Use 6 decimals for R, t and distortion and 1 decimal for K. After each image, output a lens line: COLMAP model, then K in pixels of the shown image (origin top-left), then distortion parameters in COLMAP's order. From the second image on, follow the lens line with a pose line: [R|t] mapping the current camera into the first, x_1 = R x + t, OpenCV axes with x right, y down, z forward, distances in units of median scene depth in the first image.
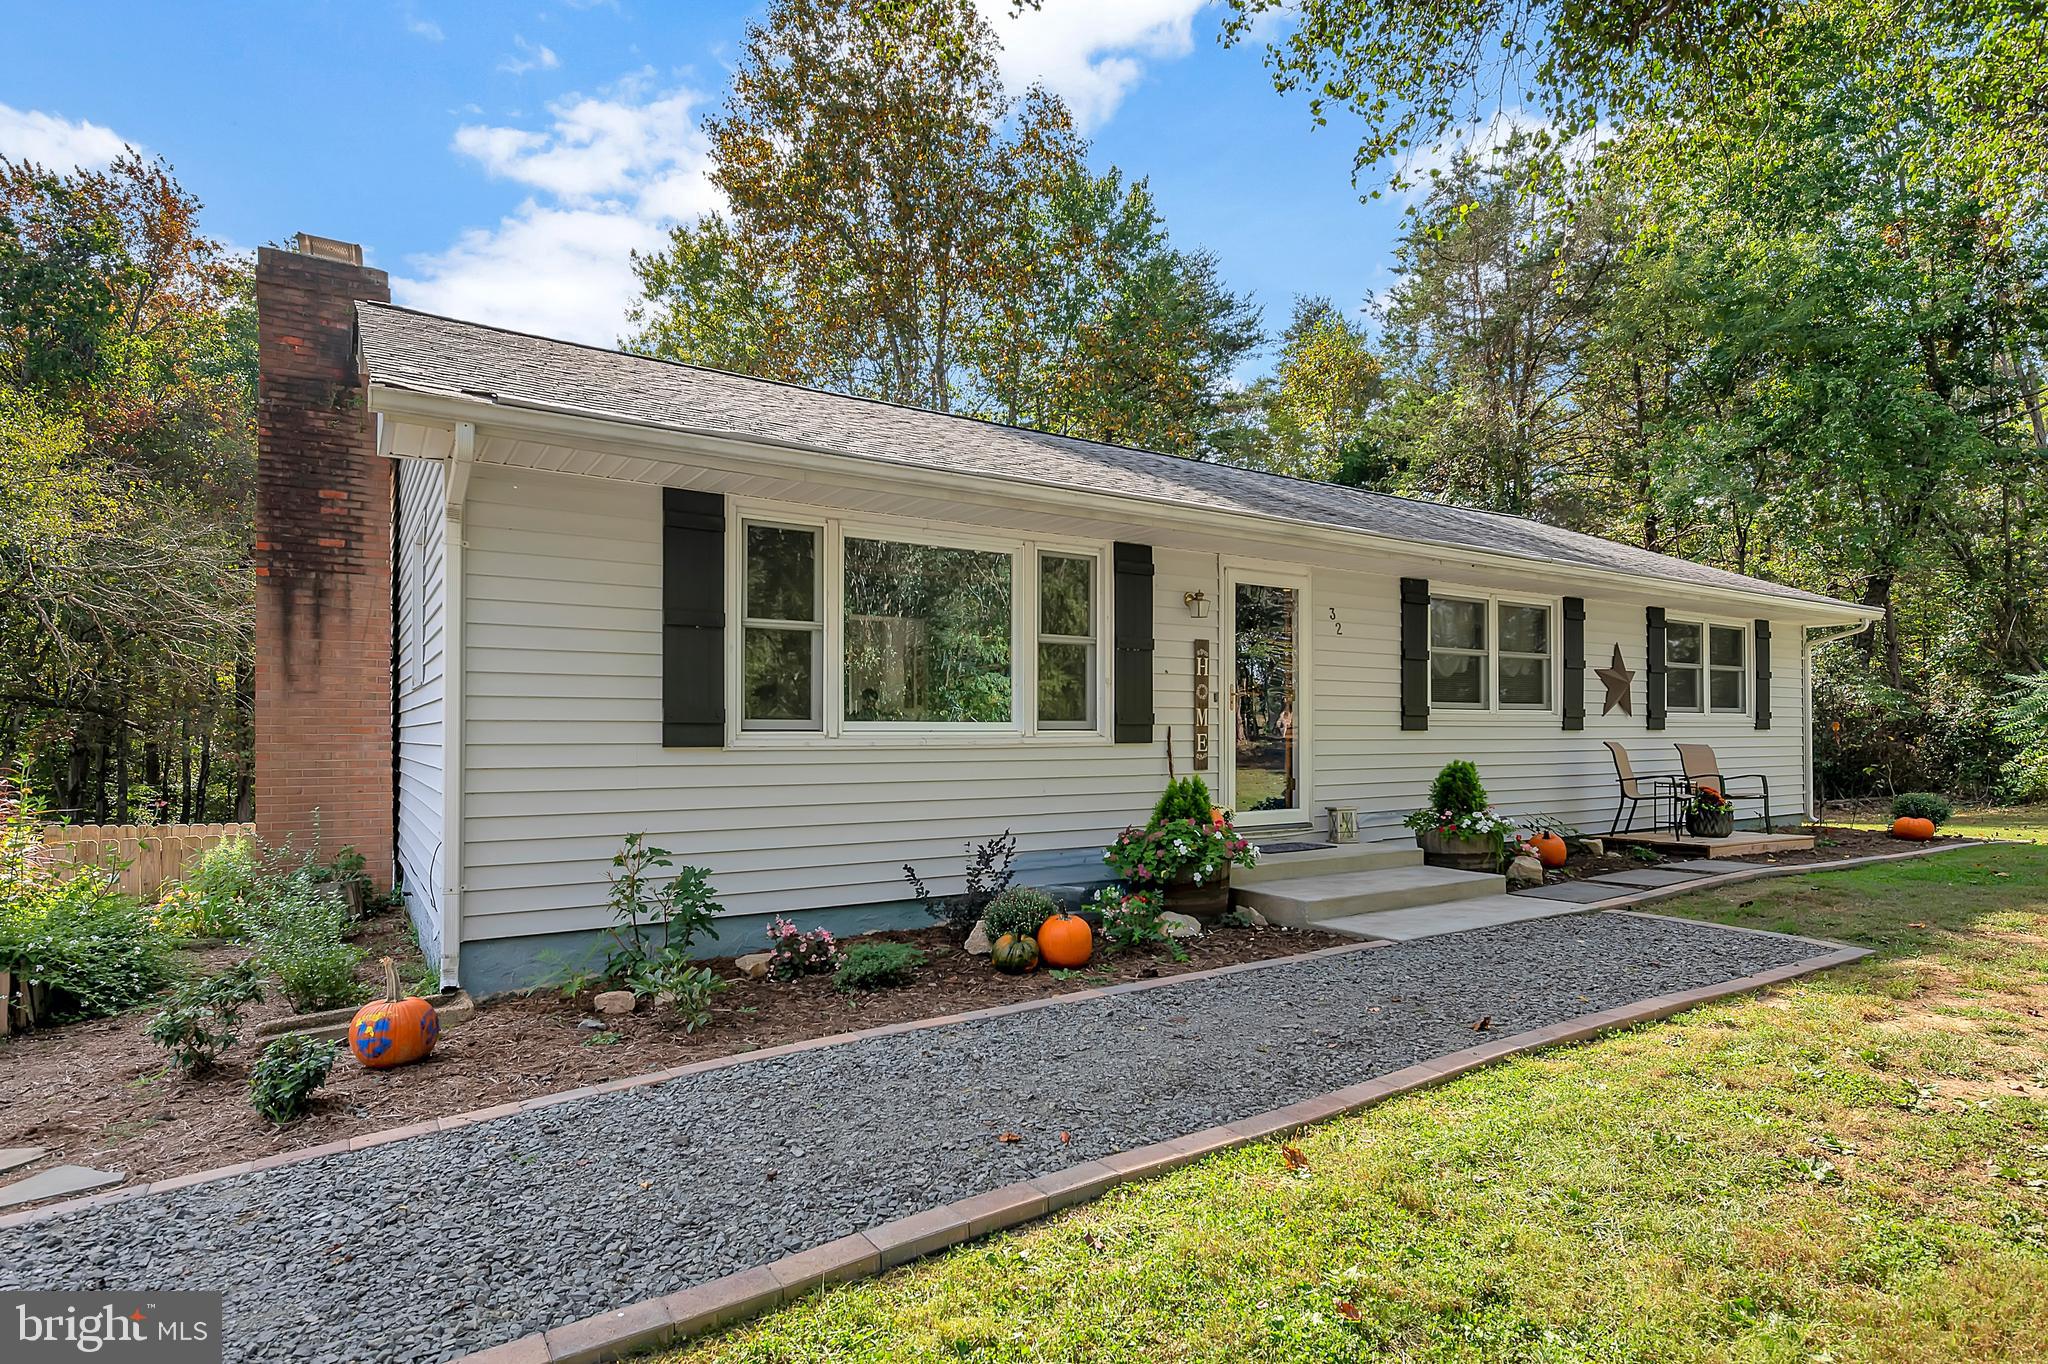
lens RADIAL K [[1077.8, 0, 1016.9], [0, 1077.8, 722.2], [0, 0, 1]] dist [0.004625, 0.001425]
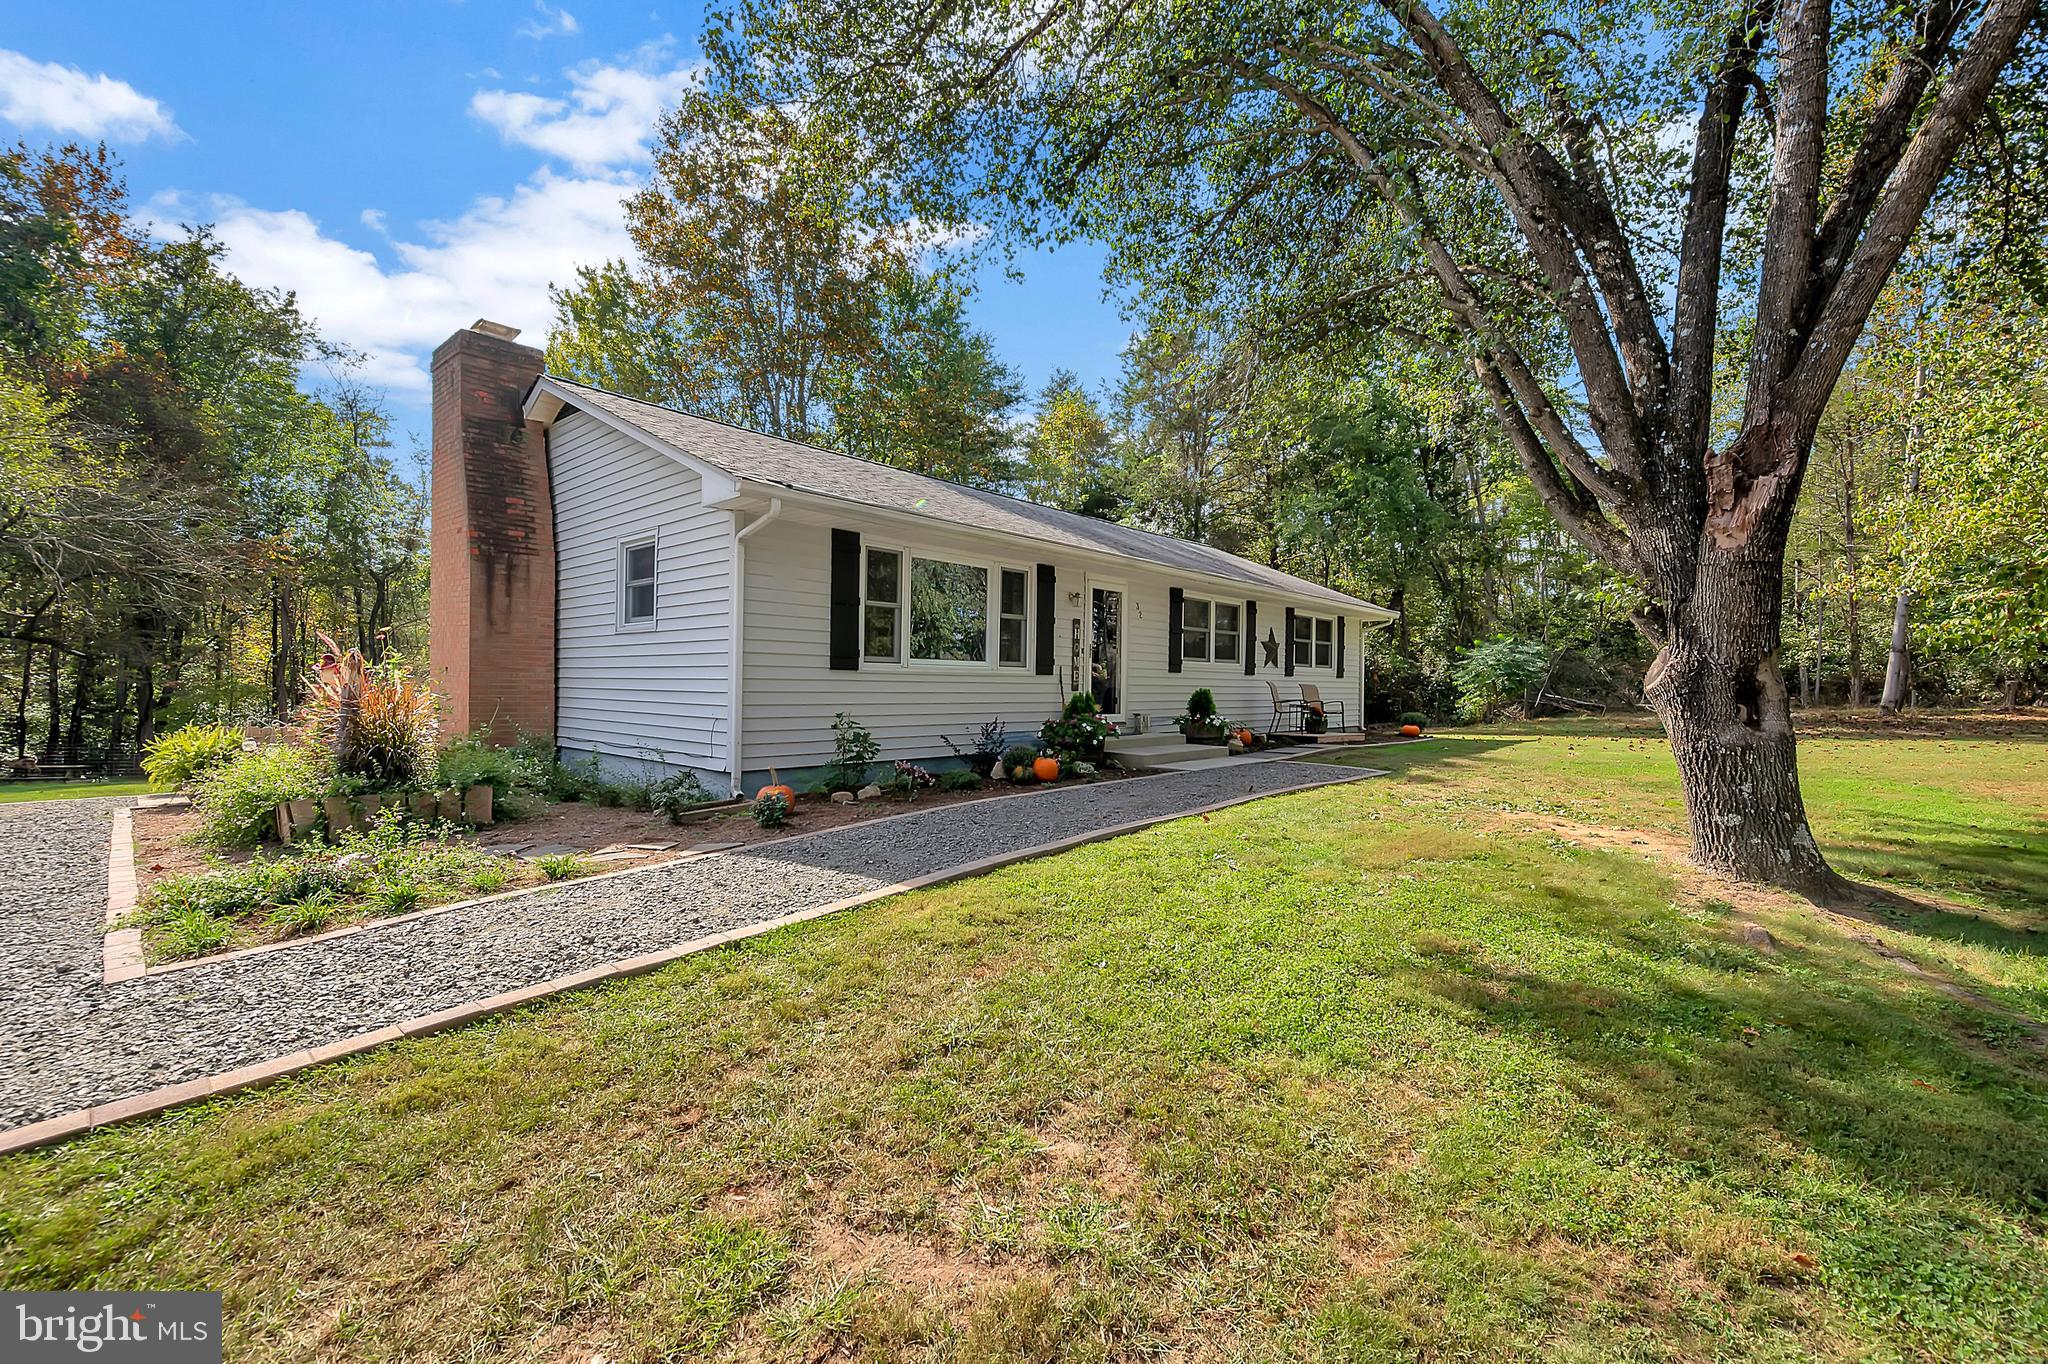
lens RADIAL K [[857.6, 0, 1024.0], [0, 857.6, 682.0], [0, 0, 1]] dist [0.002348, 0.000195]
pose [[0.965658, 0.015430, 0.259358, -0.243935], [-0.017757, 0.999820, 0.006632, 0.018133], [-0.259210, -0.011009, 0.965758, -0.312672]]
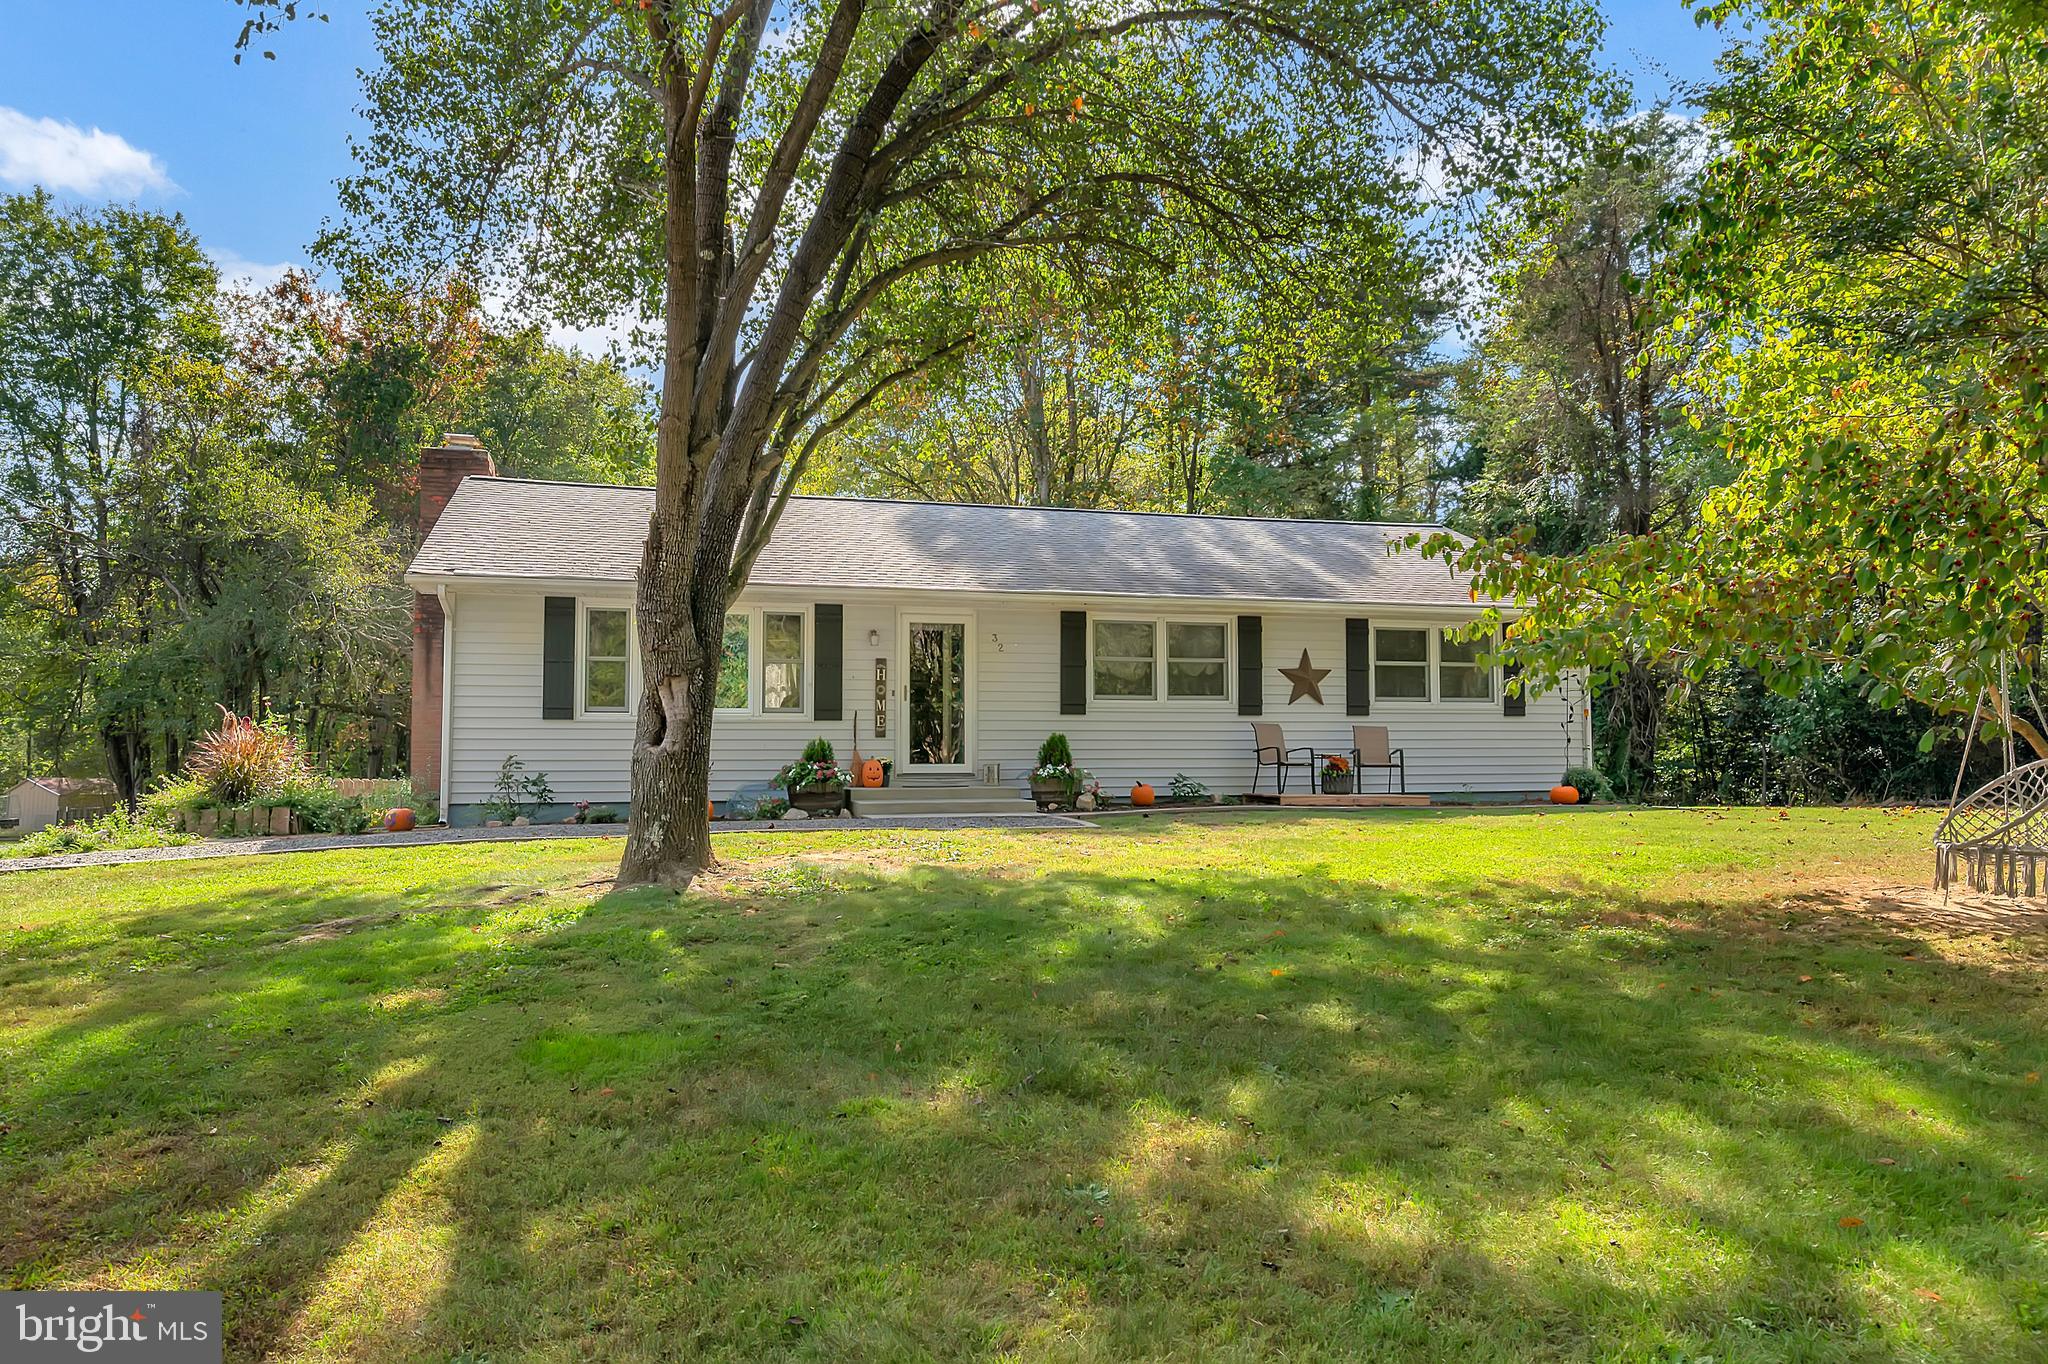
lens RADIAL K [[1359.0, 0, 1024.0], [0, 1359.0, 682.0], [0, 0, 1]] dist [-0.030551, 0.001475]
pose [[0.956679, -0.015438, -0.290735, 0.844686], [0.003971, 0.999192, -0.039990, 0.037437], [0.291118, 0.037103, 0.955967, -0.792698]]
